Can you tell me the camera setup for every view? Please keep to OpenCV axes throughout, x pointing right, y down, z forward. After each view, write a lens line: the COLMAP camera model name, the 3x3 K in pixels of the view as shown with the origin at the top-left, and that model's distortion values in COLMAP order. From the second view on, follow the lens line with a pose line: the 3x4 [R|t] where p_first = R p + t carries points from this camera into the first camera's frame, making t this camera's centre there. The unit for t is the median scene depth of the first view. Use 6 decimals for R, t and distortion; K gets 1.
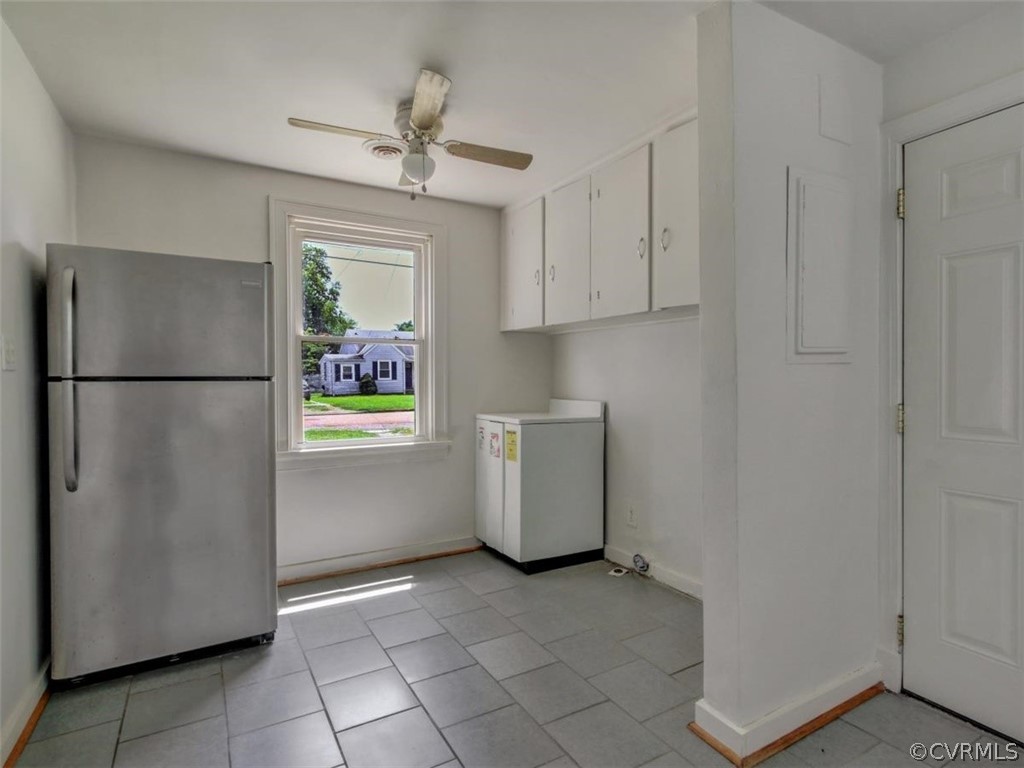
lens RADIAL K [[535.1, 0, 512.4], [0, 535.1, 385.9], [0, 0, 1]] dist [0.000897, 0.000764]
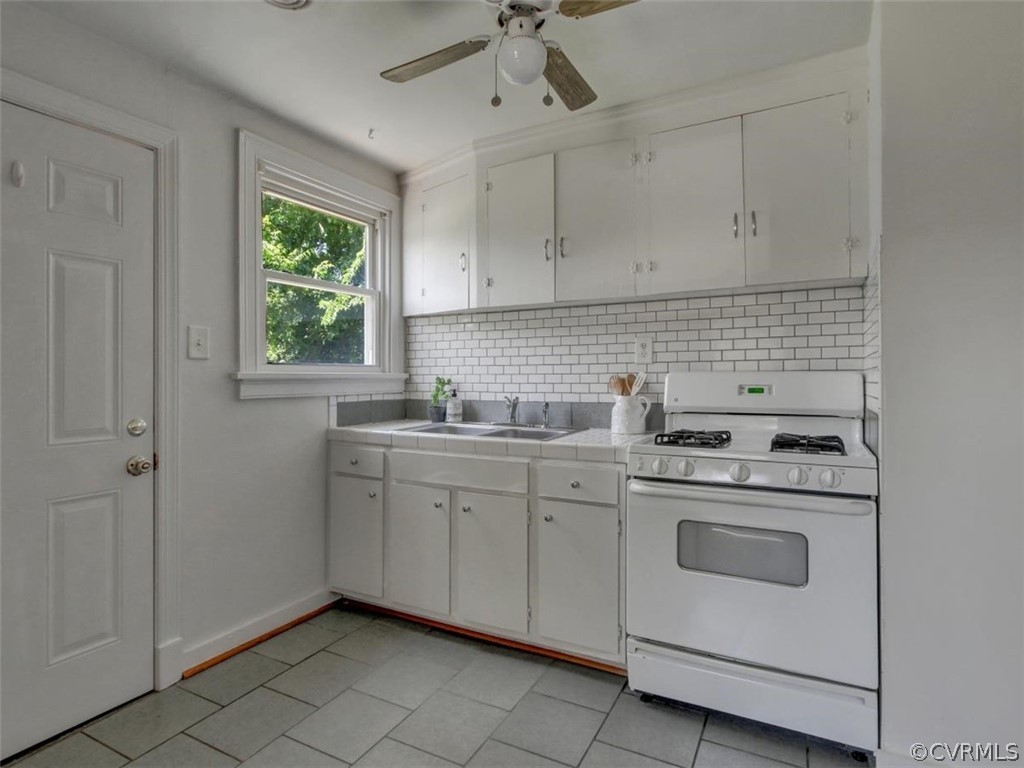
lens RADIAL K [[558.3, 0, 500.4], [0, 558.3, 375.1], [0, 0, 1]] dist [-0.001377, 0.002607]
pose [[-0.515037, 0.009640, 0.857114, -0.269245], [0.021015, 0.999778, 0.001383, -0.006286], [-0.856911, 0.018724, -0.515125, 0.521150]]
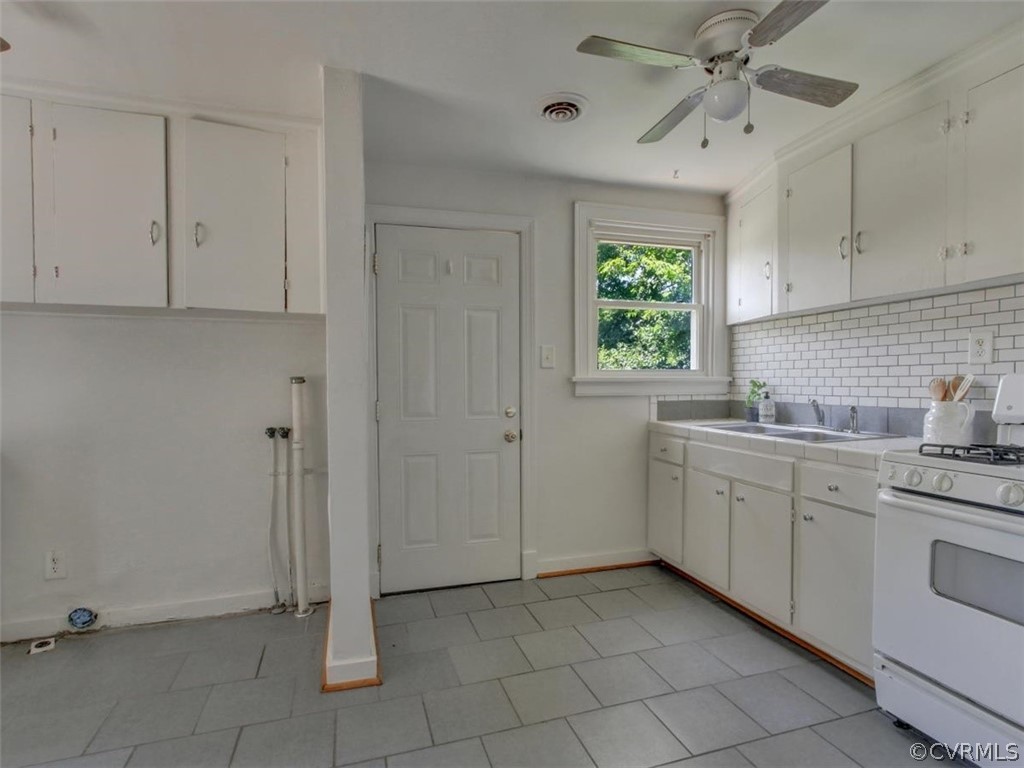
lens RADIAL K [[520.6, 0, 511.5], [0, 520.6, 396.8], [0, 0, 1]] dist [0.003610, 0.001448]
pose [[0.224434, -0.024288, 0.974187, -0.483884], [0.019528, 0.999601, 0.020422, 0.000516], [-0.974294, 0.014440, 0.224818, 0.270677]]
